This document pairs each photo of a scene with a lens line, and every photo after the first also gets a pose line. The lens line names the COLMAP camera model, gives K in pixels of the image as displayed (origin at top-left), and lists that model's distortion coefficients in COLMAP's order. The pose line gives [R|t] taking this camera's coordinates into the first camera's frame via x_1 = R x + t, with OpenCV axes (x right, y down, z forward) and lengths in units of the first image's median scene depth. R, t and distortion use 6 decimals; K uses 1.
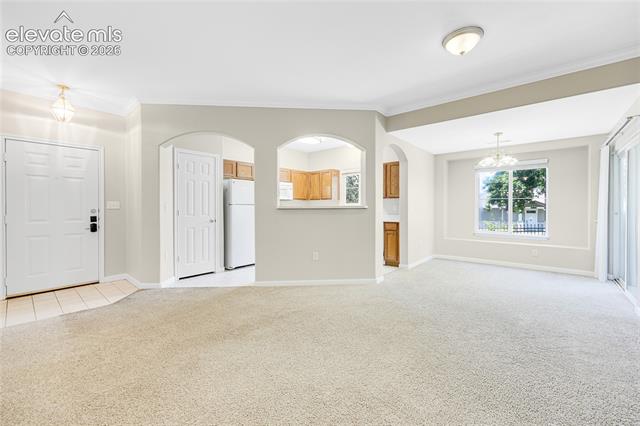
lens RADIAL K [[267.1, 0, 320.0], [0, 267.1, 213.0], [0, 0, 1]] dist [-0.001328, -0.000245]
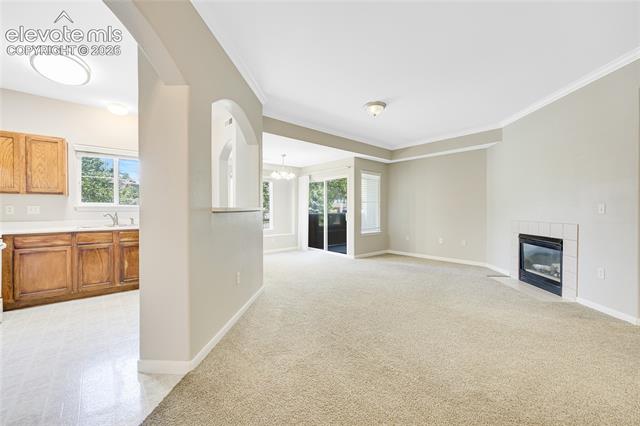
lens RADIAL K [[254.0, 0, 321.7], [0, 254.0, 213.0], [0, 0, 1]] dist [-0.001763, -0.000175]
pose [[0.130078, -0.015009, 0.991390, -0.399196], [0.021870, 0.999686, 0.012265, -0.009464], [-0.991263, 0.020086, 0.130365, 0.428945]]
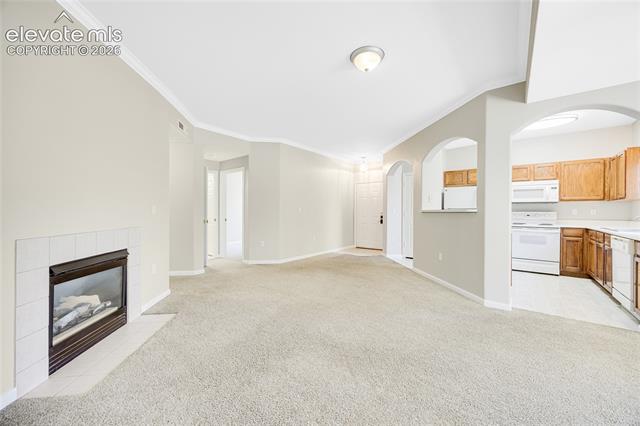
lens RADIAL K [[247.1, 0, 317.9], [0, 247.1, 212.9], [0, 0, 1]] dist [0.000890, 0.000281]
pose [[0.036010, 0.007726, -0.999322, 0.585986], [-0.025978, 0.999639, 0.006792, -0.004666], [0.999014, 0.025716, 0.036198, 0.291024]]
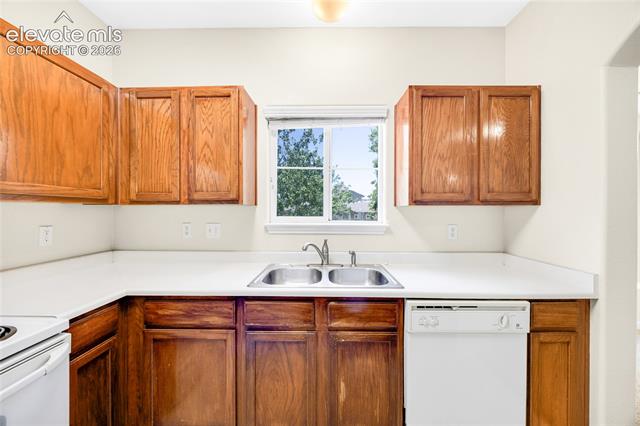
lens RADIAL K [[247.1, 0, 317.9], [0, 247.1, 212.9], [0, 0, 1]] dist [0.000890, 0.000281]
pose [[0.773191, -0.006943, 0.634135, -0.050029], [0.014704, 0.999868, -0.006980, -0.040016], [-0.634002, 0.014721, 0.773191, 0.780519]]
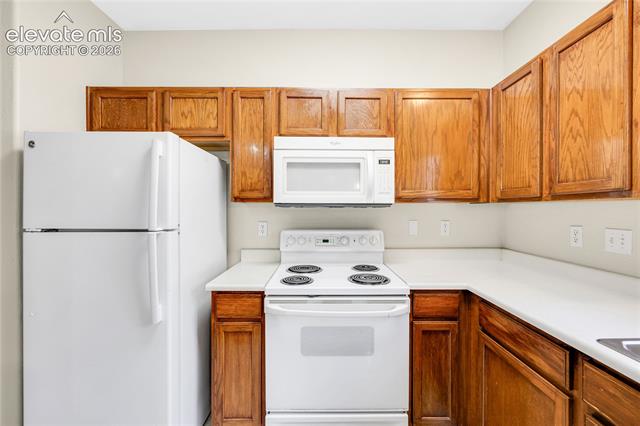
lens RADIAL K [[258.1, 0, 320.4], [0, 258.1, 210.0], [0, 0, 1]] dist [0.000058, -0.000151]
pose [[0.653073, 0.002246, -0.757291, 0.038291], [-0.015423, 0.999828, -0.010336, -0.040377], [0.757138, 0.018430, 0.652995, 0.794350]]
